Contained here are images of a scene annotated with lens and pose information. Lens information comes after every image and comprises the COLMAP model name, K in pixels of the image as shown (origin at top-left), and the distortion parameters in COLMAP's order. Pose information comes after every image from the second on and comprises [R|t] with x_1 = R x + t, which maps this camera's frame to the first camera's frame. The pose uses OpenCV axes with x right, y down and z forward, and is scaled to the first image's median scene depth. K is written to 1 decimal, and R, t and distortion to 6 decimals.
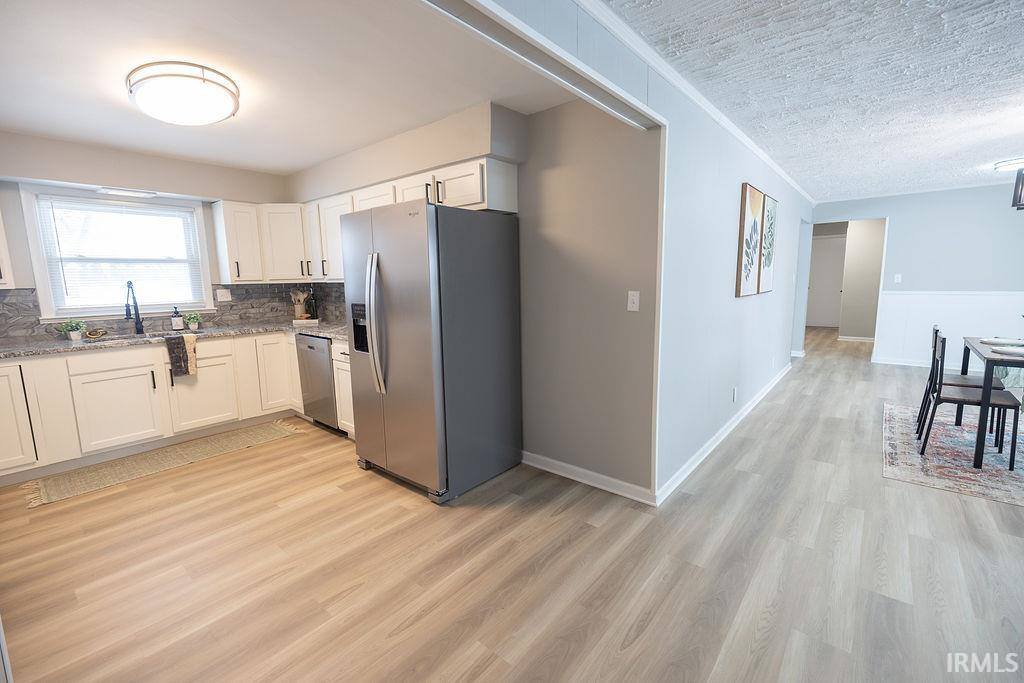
lens RADIAL K [[422.8, 0, 514.9], [0, 422.8, 339.6], [0, 0, 1]] dist [0.000179, -0.000193]
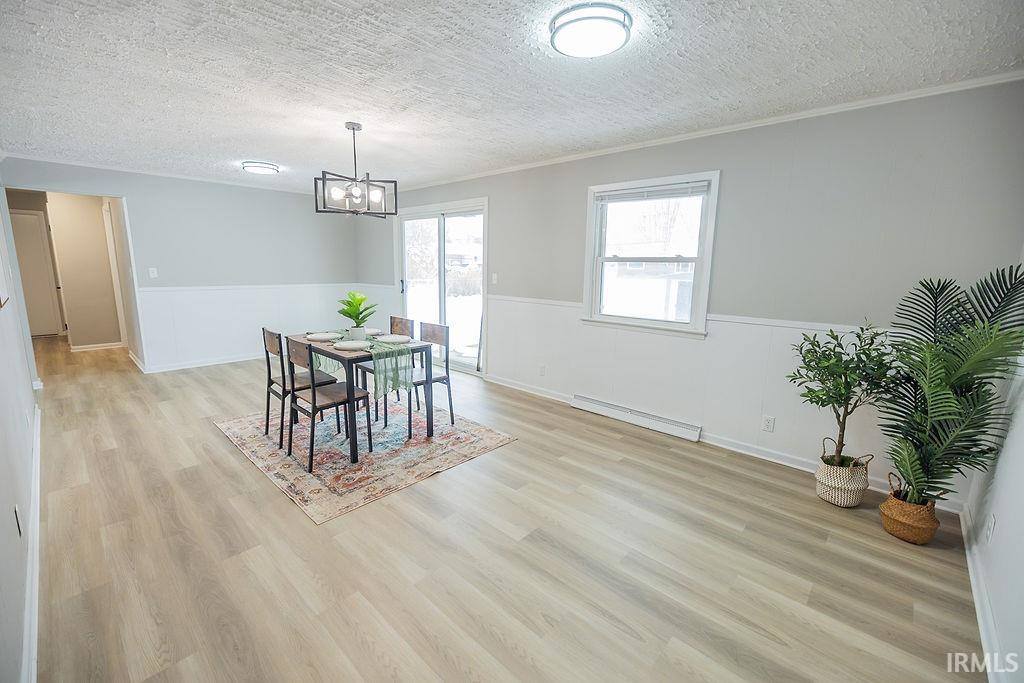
lens RADIAL K [[422.8, 0, 514.9], [0, 422.8, 339.6], [0, 0, 1]] dist [0.000179, -0.000193]
pose [[0.032254, -0.150446, 0.988092, 0.098908], [0.126043, 0.981326, 0.145301, -0.072377], [-0.991500, 0.119856, 0.050614, 0.404843]]
